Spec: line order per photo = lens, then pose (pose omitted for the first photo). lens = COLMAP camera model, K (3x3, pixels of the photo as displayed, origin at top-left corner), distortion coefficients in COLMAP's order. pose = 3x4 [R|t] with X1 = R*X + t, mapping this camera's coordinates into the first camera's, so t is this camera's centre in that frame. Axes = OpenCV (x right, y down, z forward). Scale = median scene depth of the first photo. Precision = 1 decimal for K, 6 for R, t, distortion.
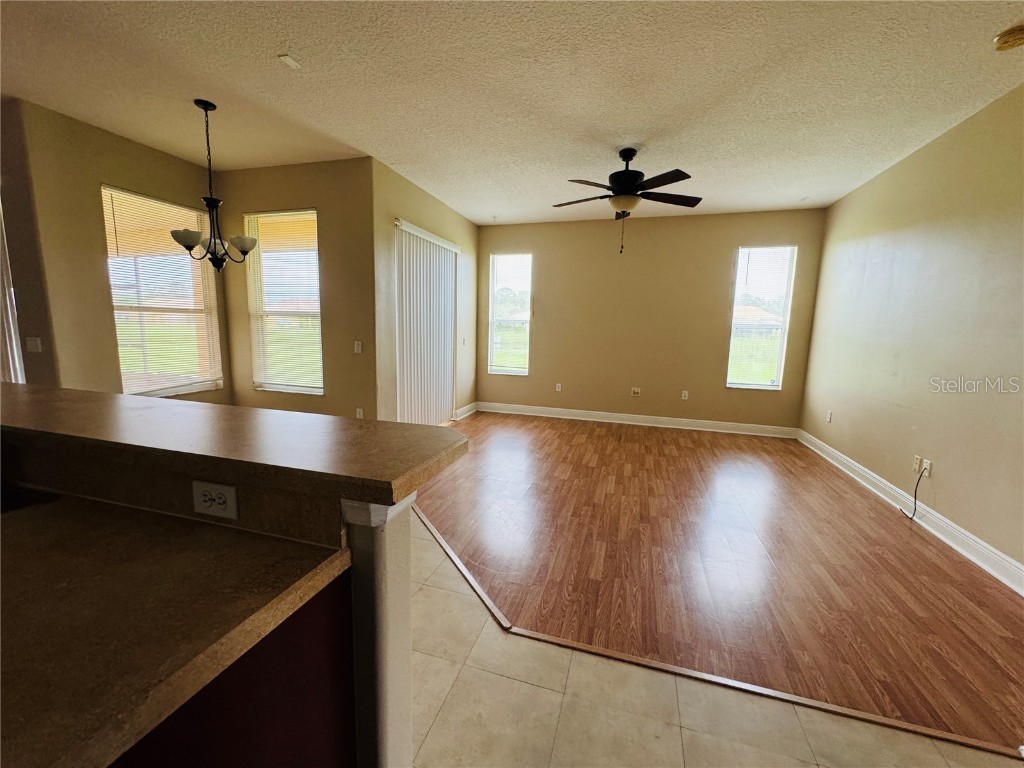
lens RADIAL K [[413.5, 0, 512.0], [0, 413.5, 384.0], [0, 0, 1]] dist [-0.002152, 0.000088]
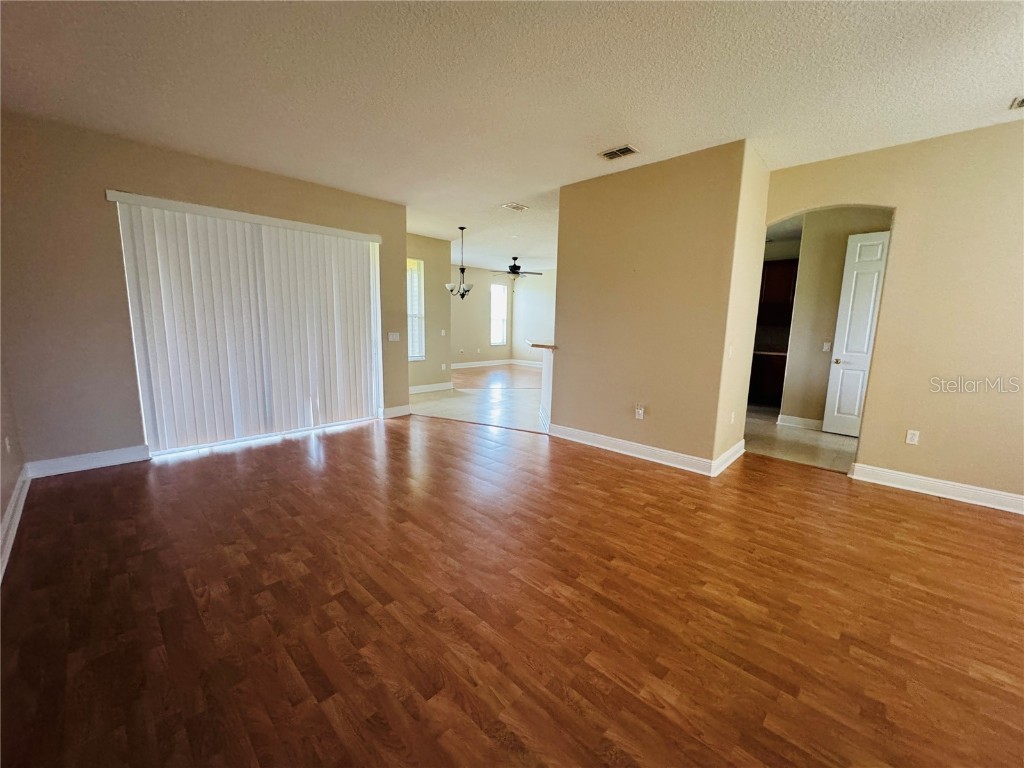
lens RADIAL K [[399.5, 0, 494.6], [0, 399.5, 377.4], [0, 0, 1]] dist [-0.000604, 0.000006]
pose [[0.481265, -0.143606, 0.864732, -1.956542], [0.117768, 0.988138, 0.098556, -0.037428], [-0.868628, 0.054406, 0.492469, -0.153418]]
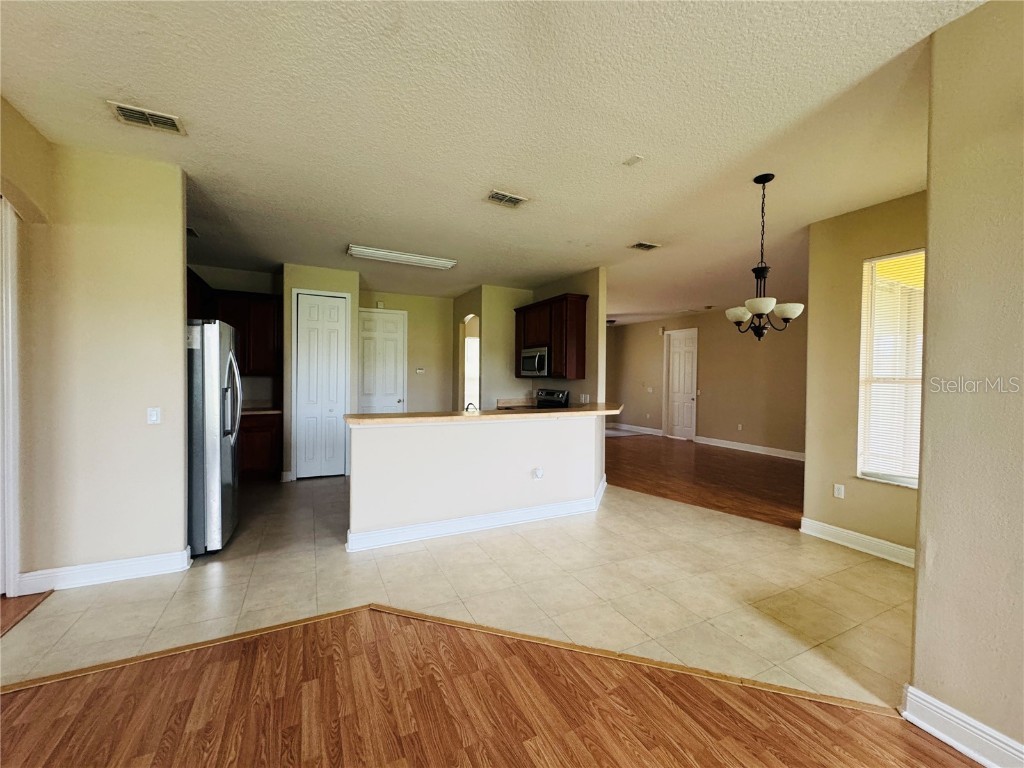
lens RADIAL K [[407.0, 0, 512.0], [0, 407.0, 384.0], [0, 0, 1]] dist [0.001069, 0.000113]
pose [[-0.725899, -0.020286, -0.687503, 0.272652], [-0.125499, 0.986691, 0.103393, -0.150202], [0.676255, 0.161334, -0.718784, 0.997059]]
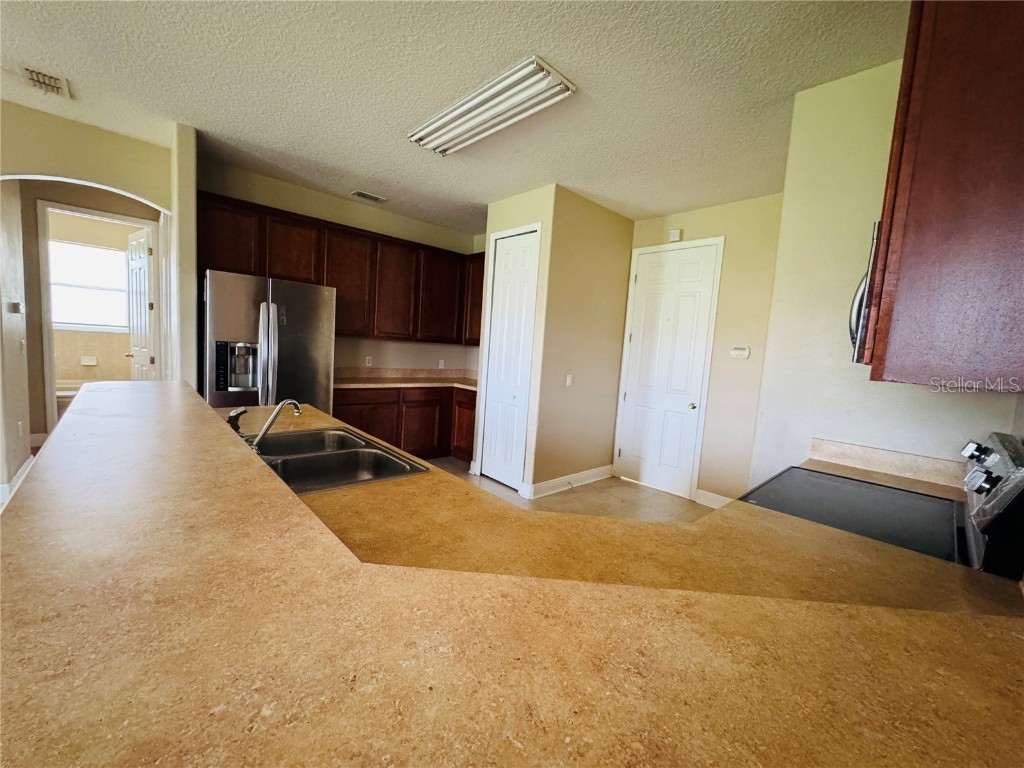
lens RADIAL K [[413.5, 0, 512.0], [0, 413.5, 384.0], [0, 0, 1]] dist [-0.002152, 0.000088]
pose [[-0.858636, -0.132641, 0.495126, -0.740124], [-0.020402, 0.974018, 0.225551, -0.095495], [-0.512179, 0.183564, -0.839033, 0.432105]]
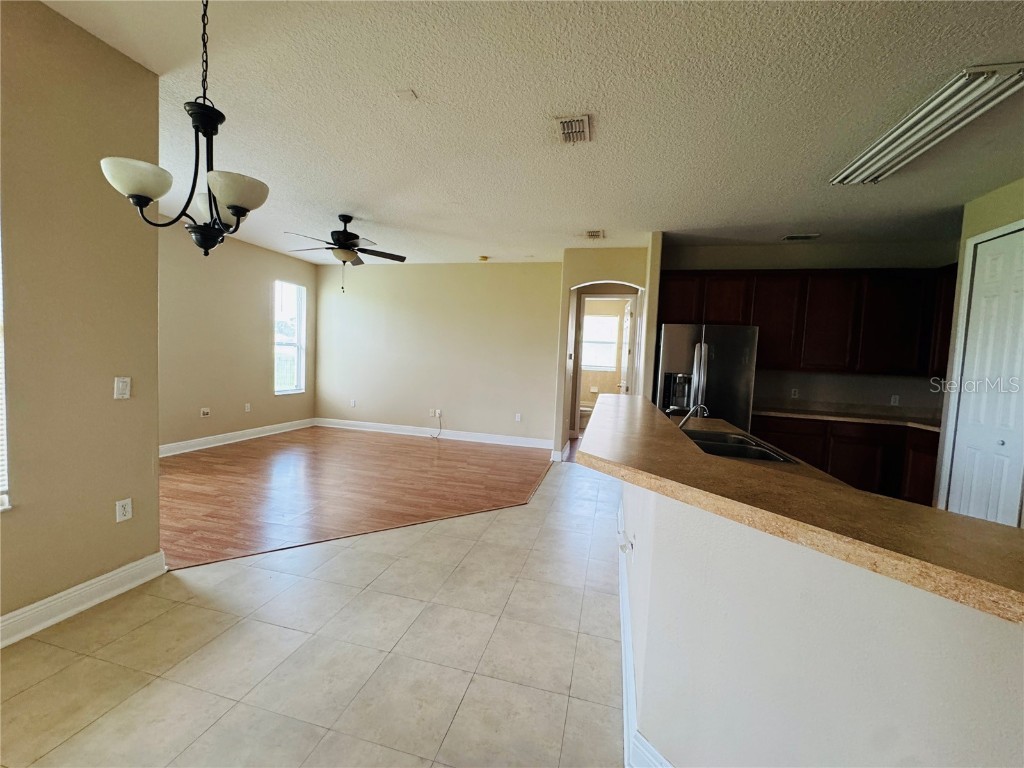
lens RADIAL K [[413.5, 0, 512.0], [0, 413.5, 384.0], [0, 0, 1]] dist [-0.002152, 0.000088]
pose [[-0.055139, -0.088489, 0.994550, -0.944752], [0.091357, 0.991440, 0.093277, -0.098210], [-0.994290, 0.096002, -0.046583, 0.510881]]
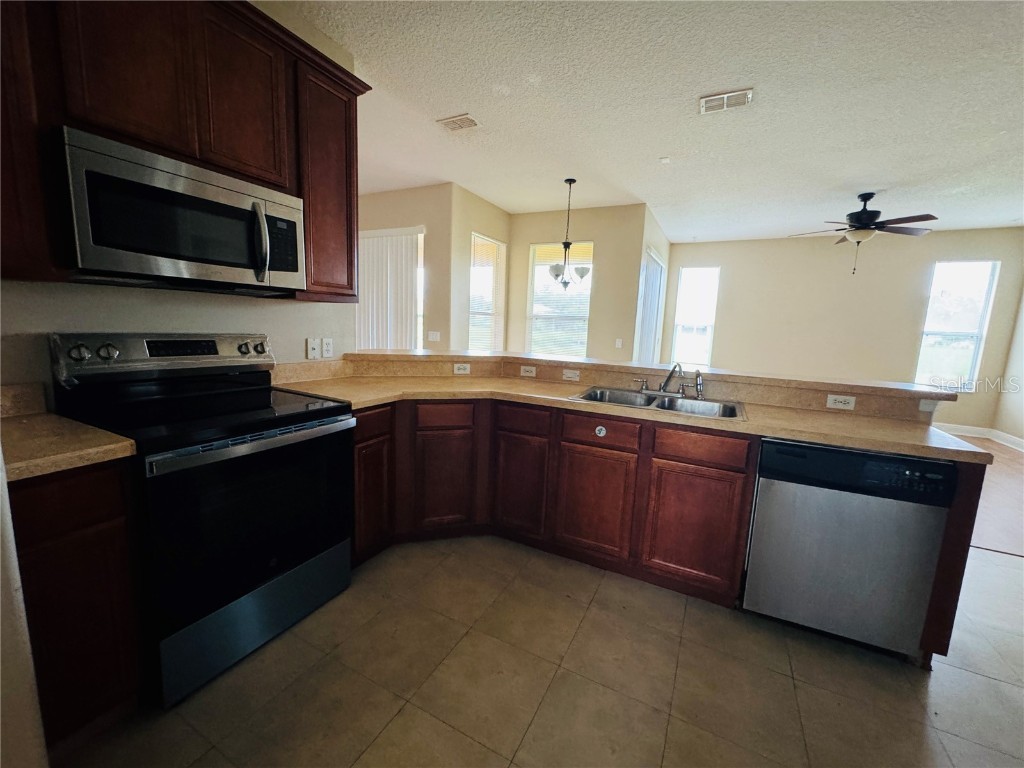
lens RADIAL K [[413.5, 0, 512.0], [0, 413.5, 384.0], [0, 0, 1]] dist [-0.002152, 0.000088]
pose [[0.982940, 0.042007, -0.179063, -0.468109], [-0.041764, 0.999114, 0.005132, 0.049899], [0.179120, 0.002434, 0.983824, -0.384499]]
